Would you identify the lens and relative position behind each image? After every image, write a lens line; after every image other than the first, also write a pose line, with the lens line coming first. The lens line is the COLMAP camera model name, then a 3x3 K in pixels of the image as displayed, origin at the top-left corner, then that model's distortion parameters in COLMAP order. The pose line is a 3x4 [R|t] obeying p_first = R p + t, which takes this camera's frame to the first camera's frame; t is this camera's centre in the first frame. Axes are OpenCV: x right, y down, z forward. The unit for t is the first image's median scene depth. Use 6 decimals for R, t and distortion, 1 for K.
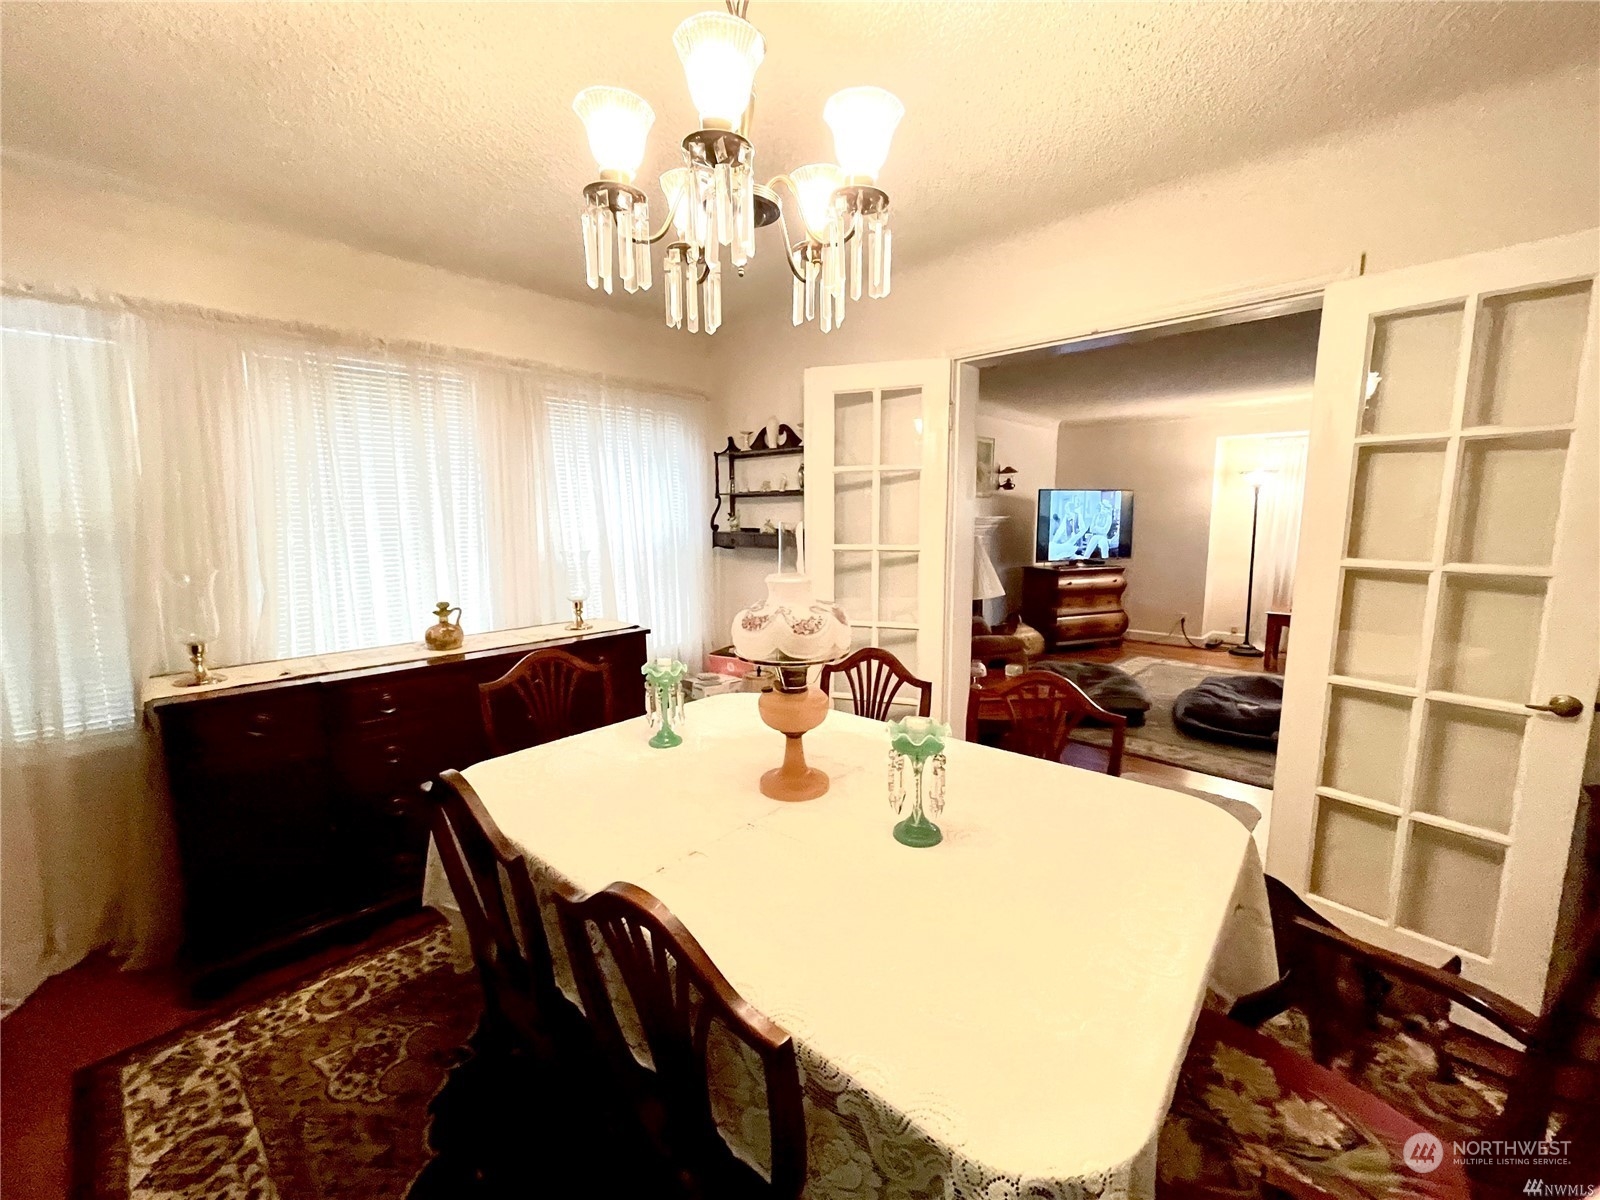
lens RADIAL K [[654.6, 0, 798.3], [0, 654.6, 605.3], [0, 0, 1]] dist [-0.001666, -0.000388]
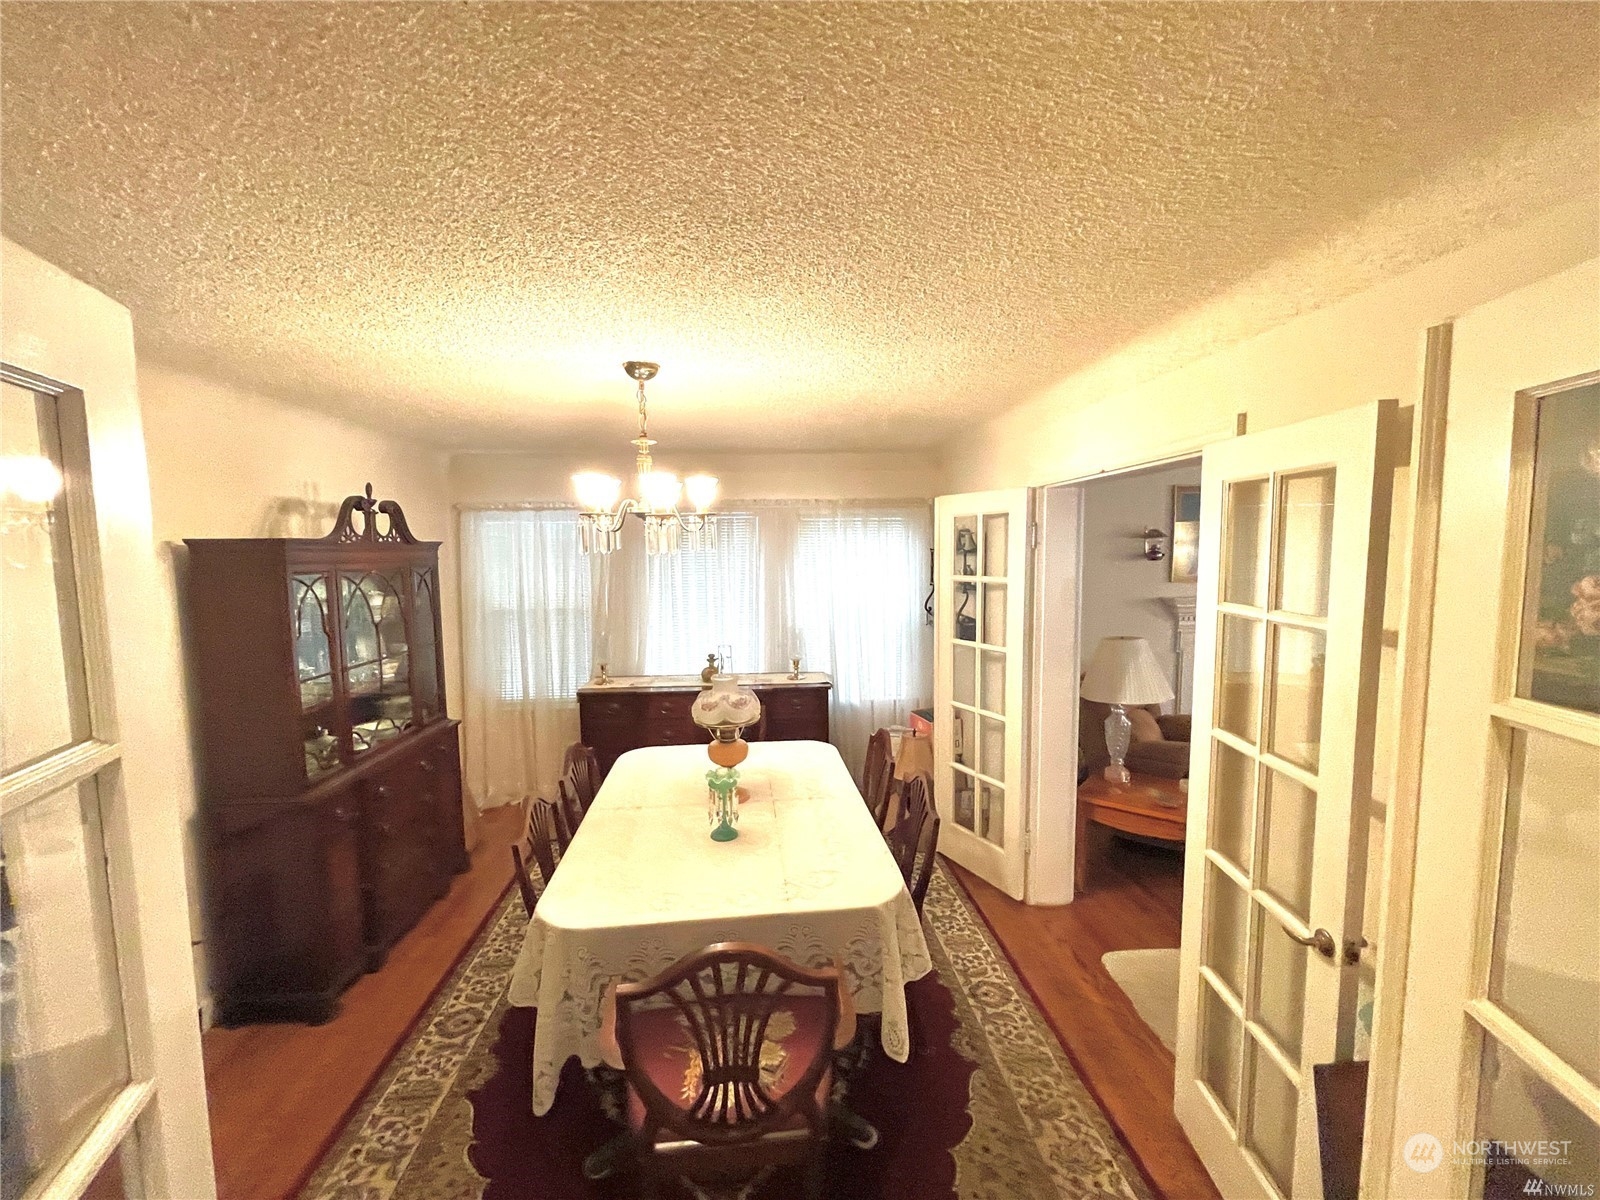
lens RADIAL K [[654.6, 0, 798.3], [0, 654.6, 605.3], [0, 0, 1]] dist [-0.001666, -0.000388]
pose [[0.725448, 0.059316, -0.685716, 0.967313], [-0.088676, 0.996031, -0.007655, -0.169177], [0.682540, 0.066360, 0.727829, -0.139271]]
